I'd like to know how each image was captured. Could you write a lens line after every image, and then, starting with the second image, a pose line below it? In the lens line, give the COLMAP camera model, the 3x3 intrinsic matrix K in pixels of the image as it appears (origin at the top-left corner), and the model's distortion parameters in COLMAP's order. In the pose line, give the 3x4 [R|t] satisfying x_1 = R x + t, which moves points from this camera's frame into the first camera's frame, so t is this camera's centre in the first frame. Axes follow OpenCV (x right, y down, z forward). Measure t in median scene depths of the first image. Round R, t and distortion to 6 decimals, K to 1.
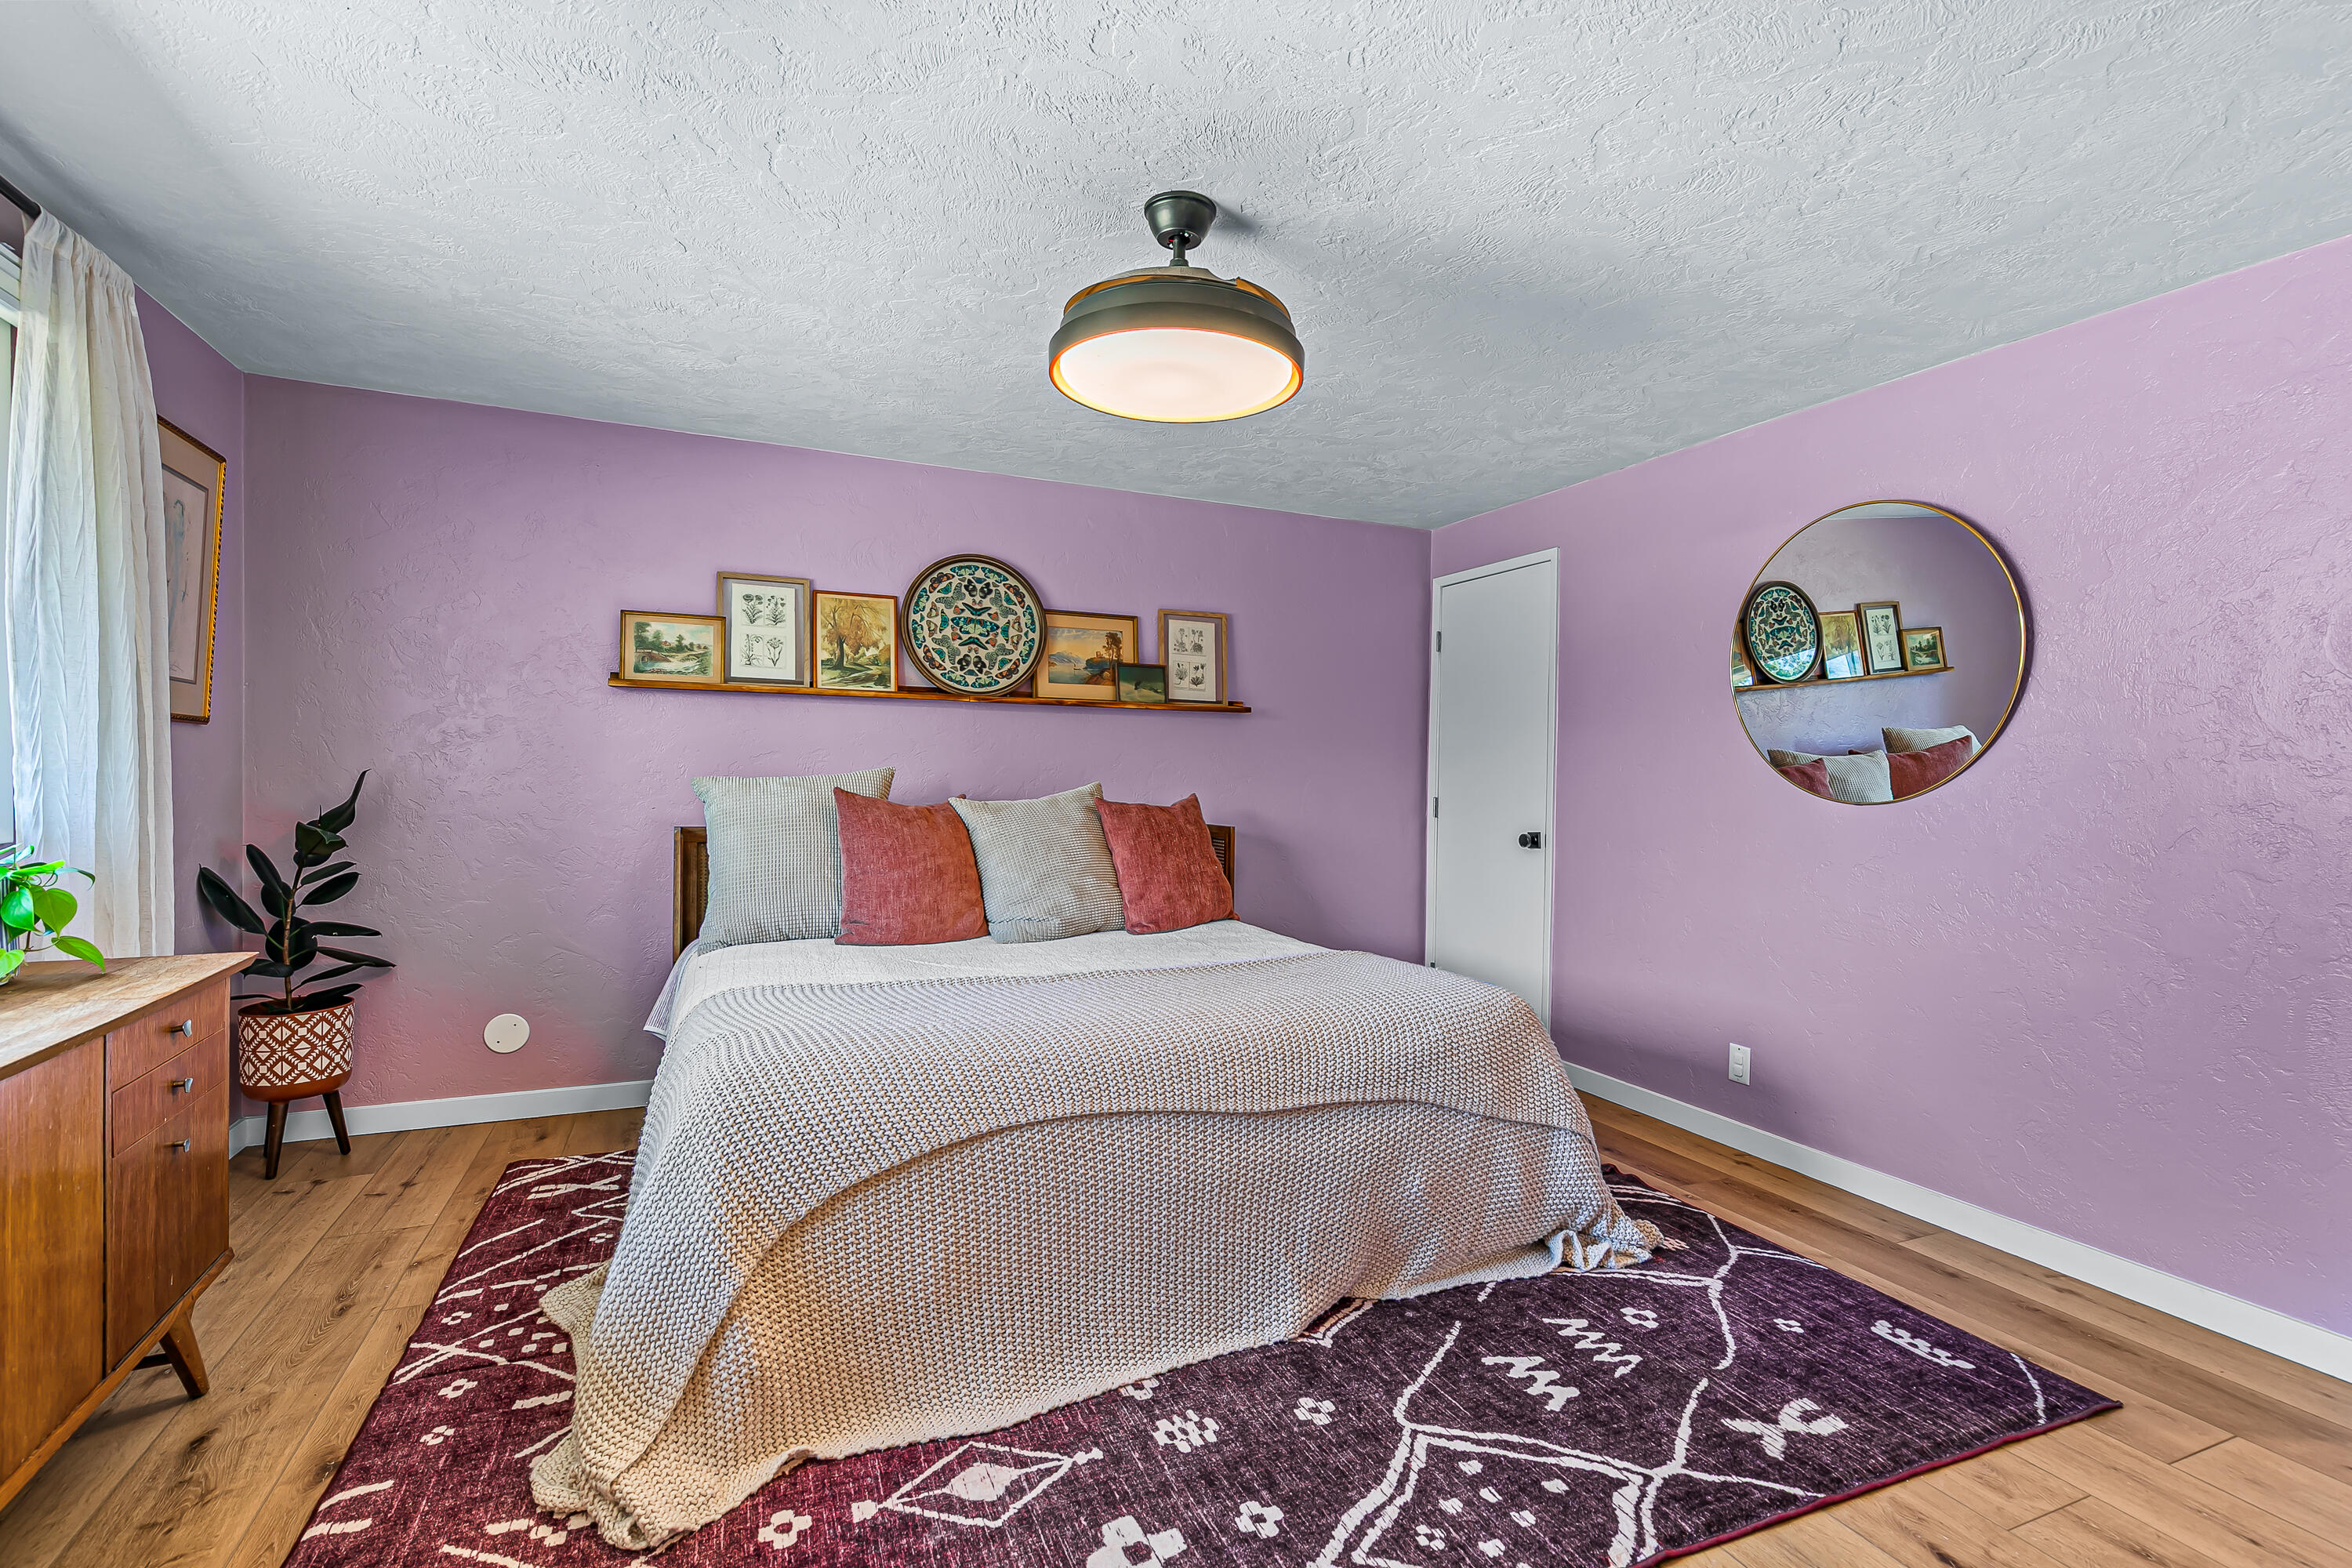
lens RADIAL K [[1072.7, 0, 1189.7], [0, 1072.7, 777.8], [0, 0, 1]] dist [0.011427, -0.001844]
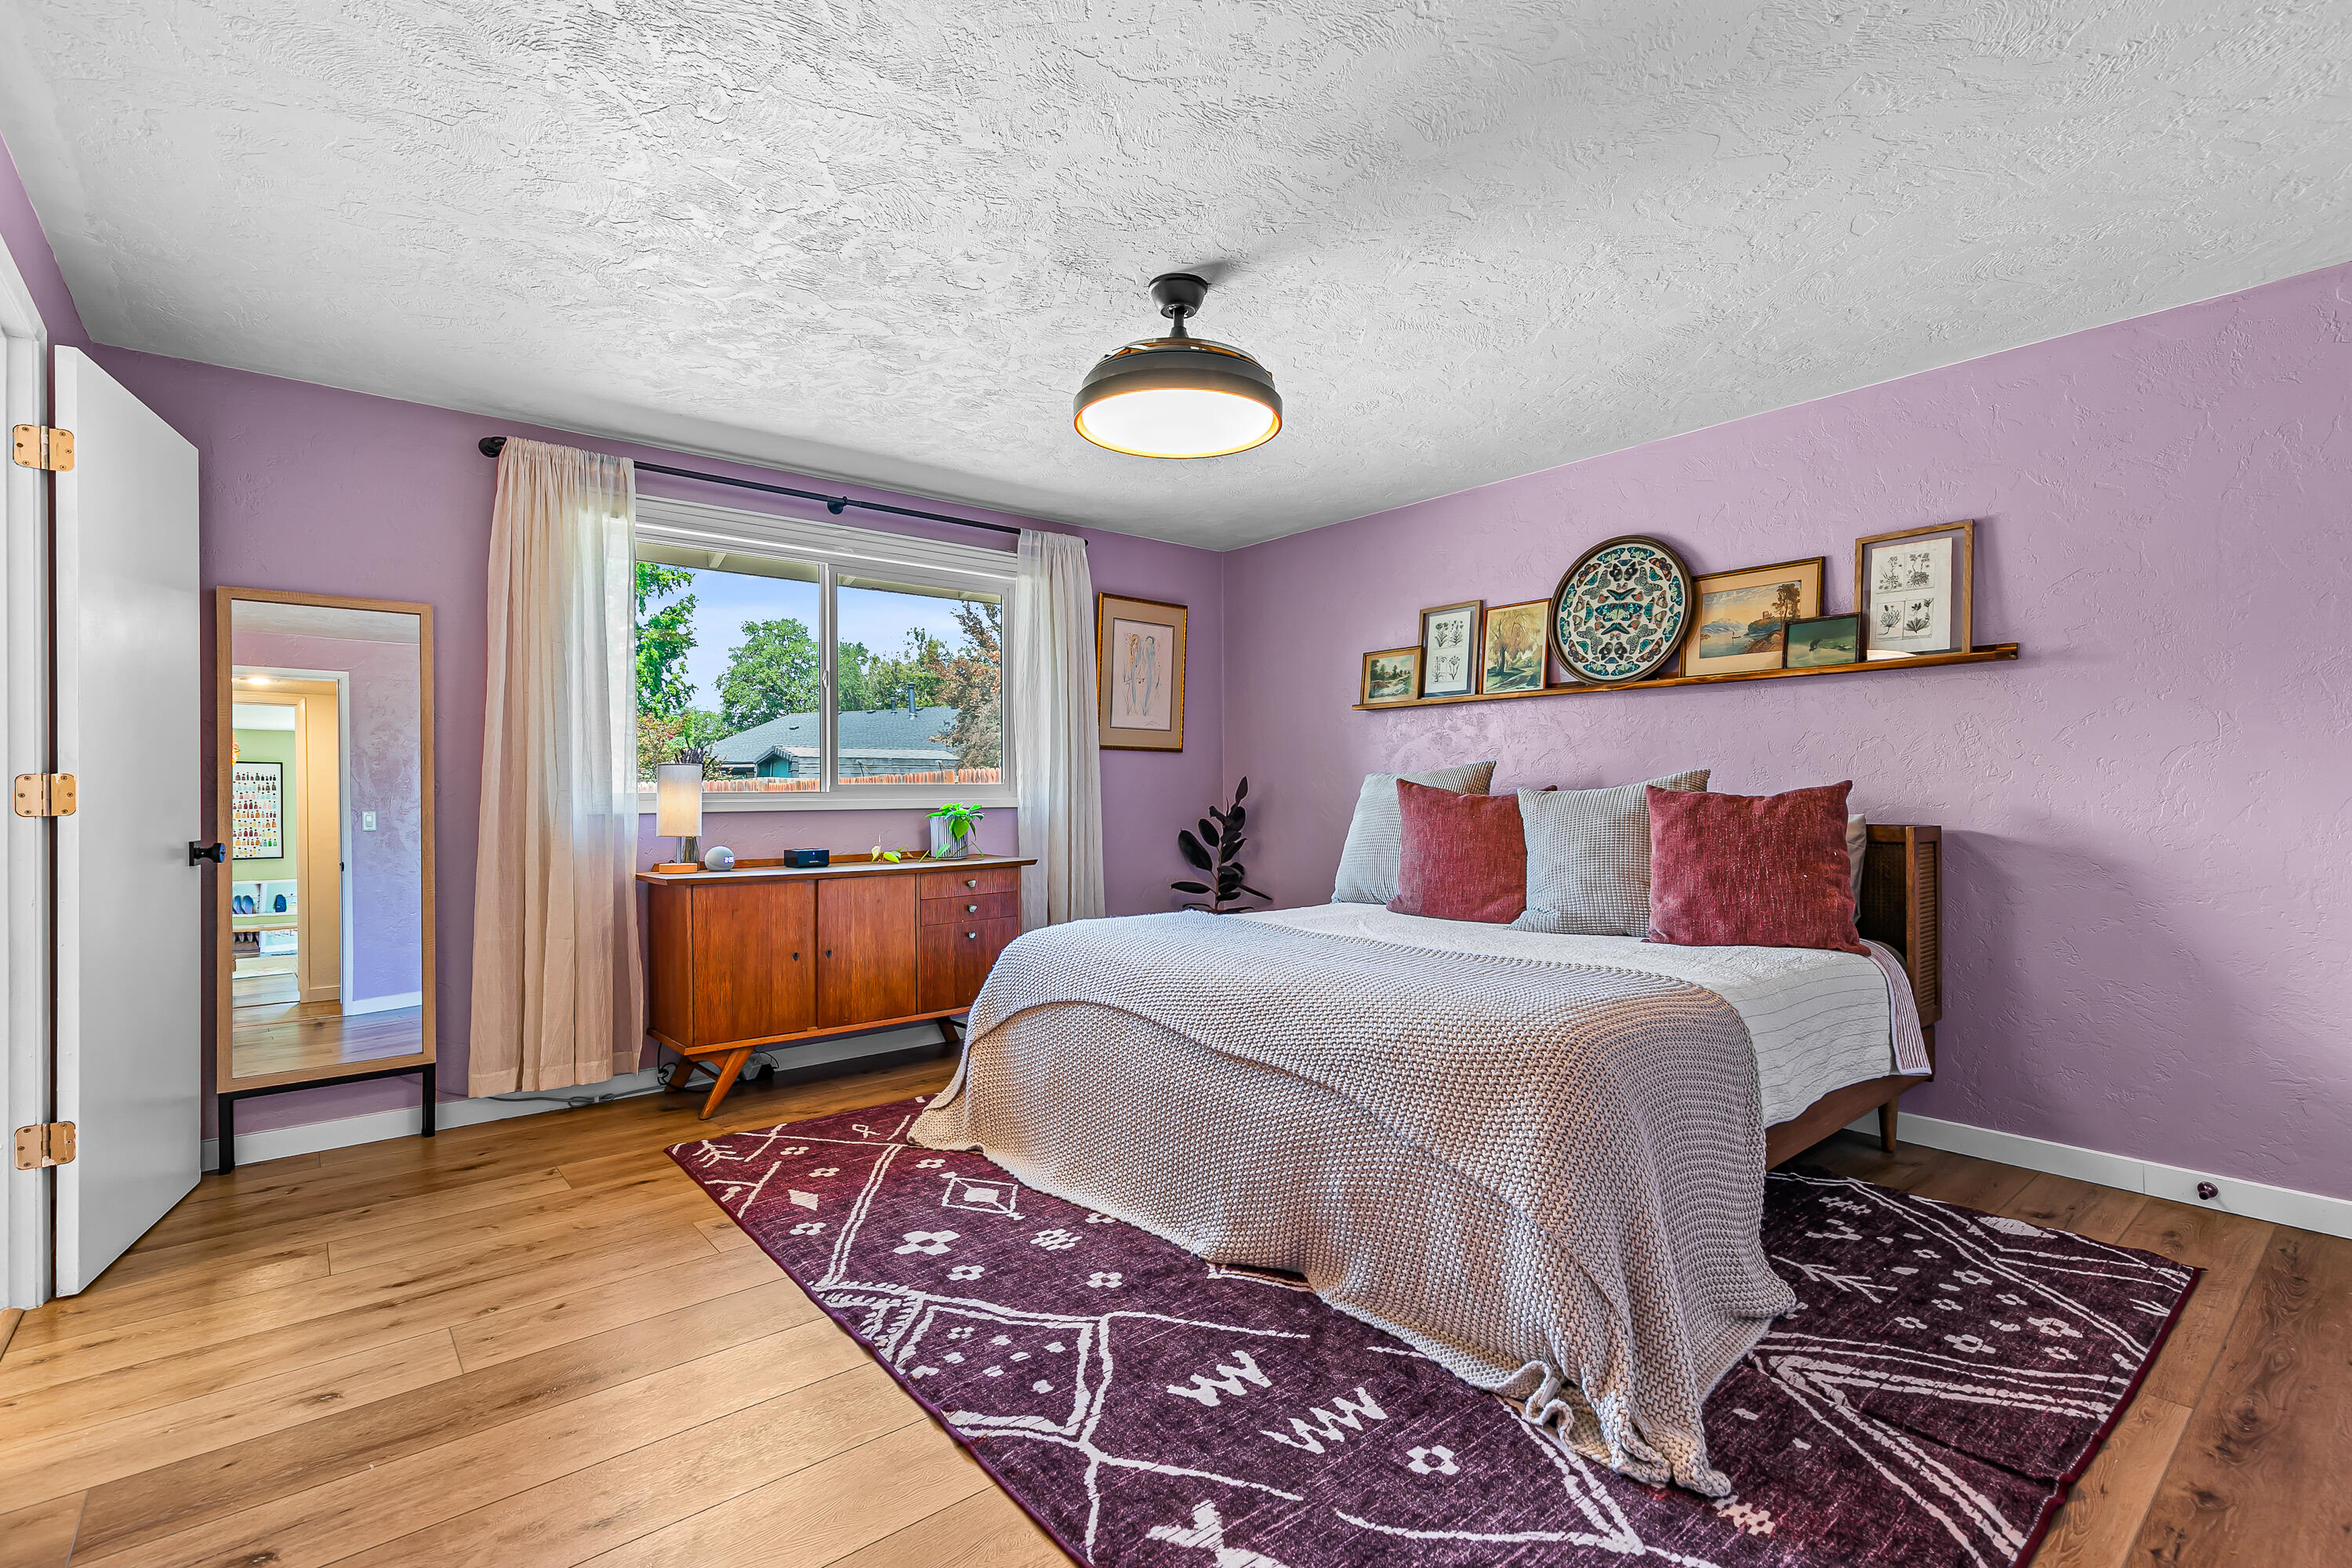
lens RADIAL K [[1072.7, 0, 1172.6], [0, 1072.7, 780.2], [0, 0, 1]] dist [0.011427, -0.001844]
pose [[0.271380, -0.026372, -0.962111, 0.685011], [0.002528, 0.999641, -0.026688, 0.038252], [0.962469, 0.004810, 0.271349, 0.399085]]
